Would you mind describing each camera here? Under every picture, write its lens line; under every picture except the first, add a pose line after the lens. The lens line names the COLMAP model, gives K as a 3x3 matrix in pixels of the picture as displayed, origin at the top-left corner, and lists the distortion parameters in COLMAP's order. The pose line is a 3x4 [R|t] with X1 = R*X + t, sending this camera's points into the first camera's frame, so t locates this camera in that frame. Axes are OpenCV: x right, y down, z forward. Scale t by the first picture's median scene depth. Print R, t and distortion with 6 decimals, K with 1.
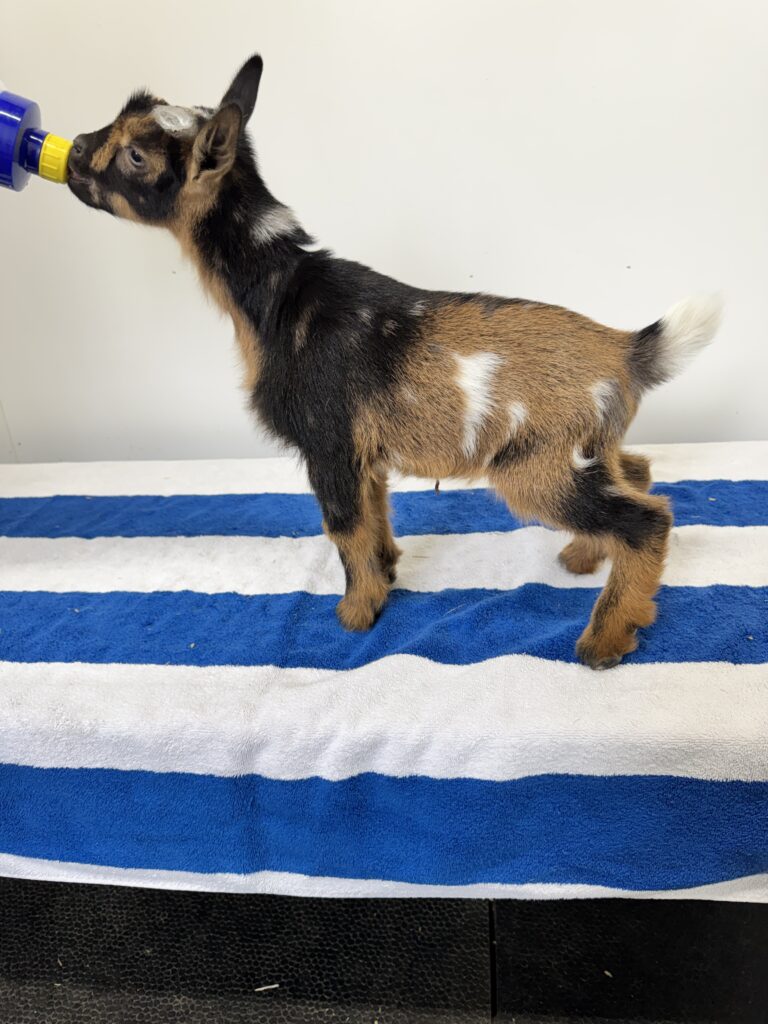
lens RADIAL K [[779.9, 0, 364.2], [0, 779.9, 497.9], [0, 0, 1]] dist [0.022765, -0.021410]
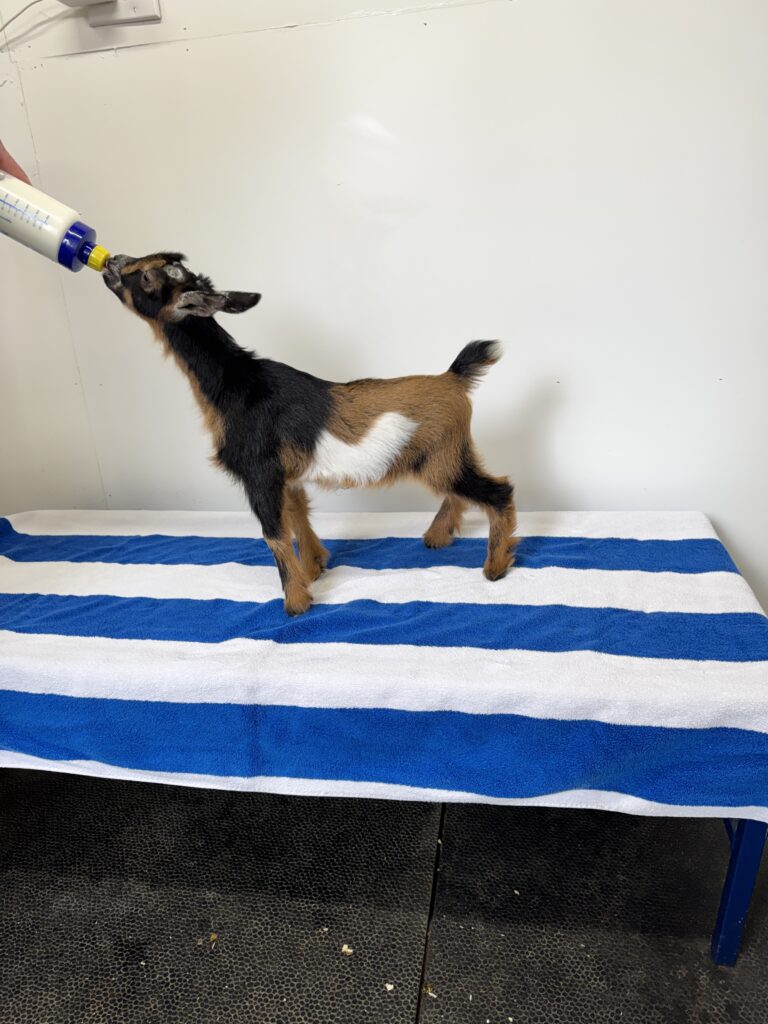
lens RADIAL K [[779.9, 0, 375.9], [0, 779.9, 511.5], [0, 0, 1]] dist [0.022765, -0.021410]
pose [[0.997142, 0.023112, -0.071932, 0.142489], [-0.027293, 0.997961, -0.057702, 0.029703], [0.070452, 0.059500, 0.995739, -0.400825]]
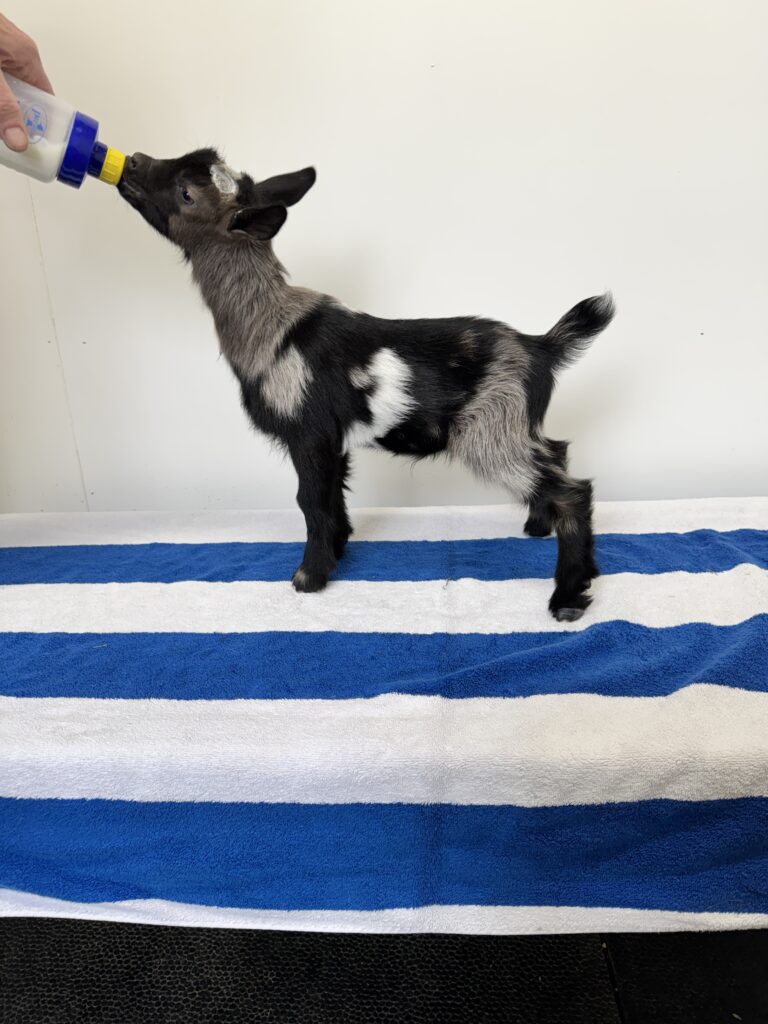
lens RADIAL K [[779.9, 0, 381.8], [0, 779.9, 501.8], [0, 0, 1]] dist [0.022765, -0.021410]
pose [[0.997946, 0.003749, 0.063955, -0.198556], [0.001461, 0.996695, -0.081227, 0.033031], [-0.064048, 0.081153, 0.994642, -0.017445]]
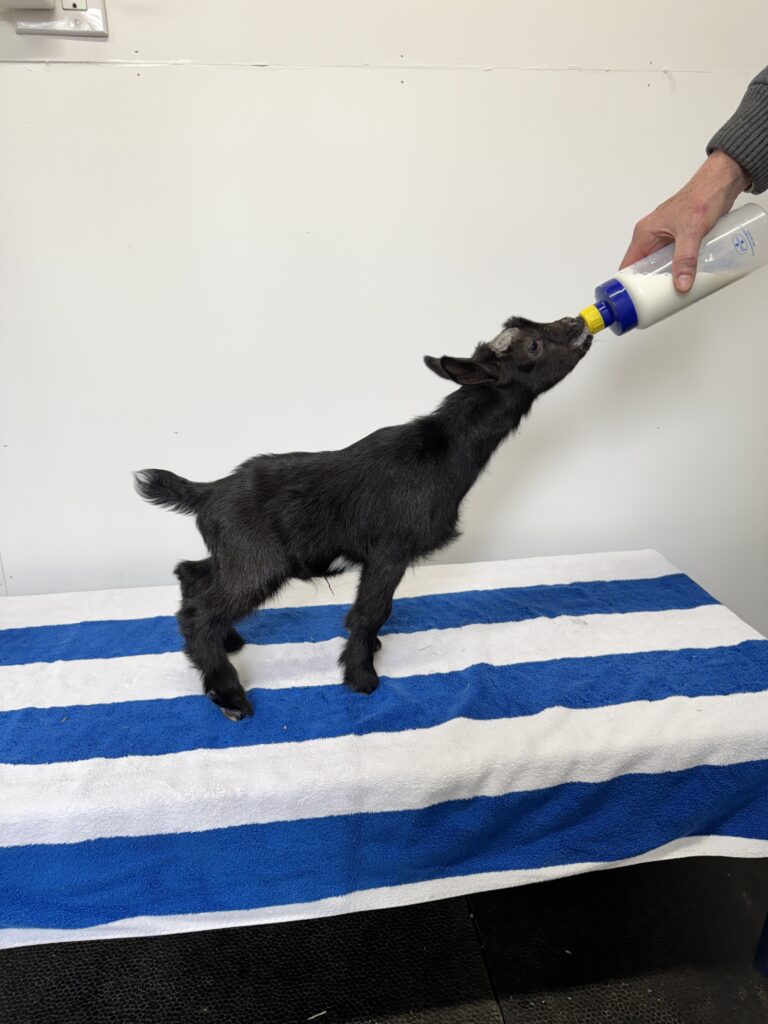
lens RADIAL K [[779.9, 0, 386.2], [0, 779.9, 501.2], [0, 0, 1]] dist [0.022765, -0.021410]
pose [[0.961974, -0.024251, 0.272064, -0.325506], [0.056746, 0.992062, -0.112214, -0.028721], [-0.267183, 0.123386, 0.955714, -0.293069]]
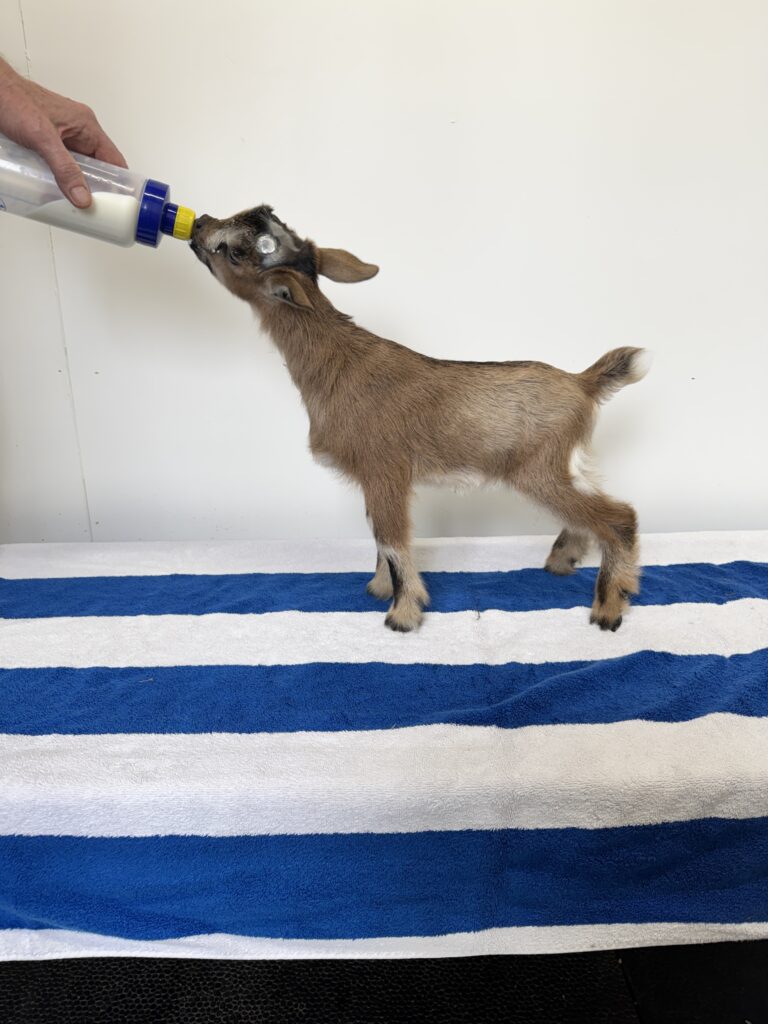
lens RADIAL K [[779.9, 0, 395.1], [0, 779.9, 499.3], [0, 0, 1]] dist [0.022765, -0.021410]
pose [[0.987712, 0.012592, 0.155776, -0.323315], [0.004850, 0.993799, -0.111088, 0.018564], [-0.156209, 0.110479, 0.981526, -0.043334]]
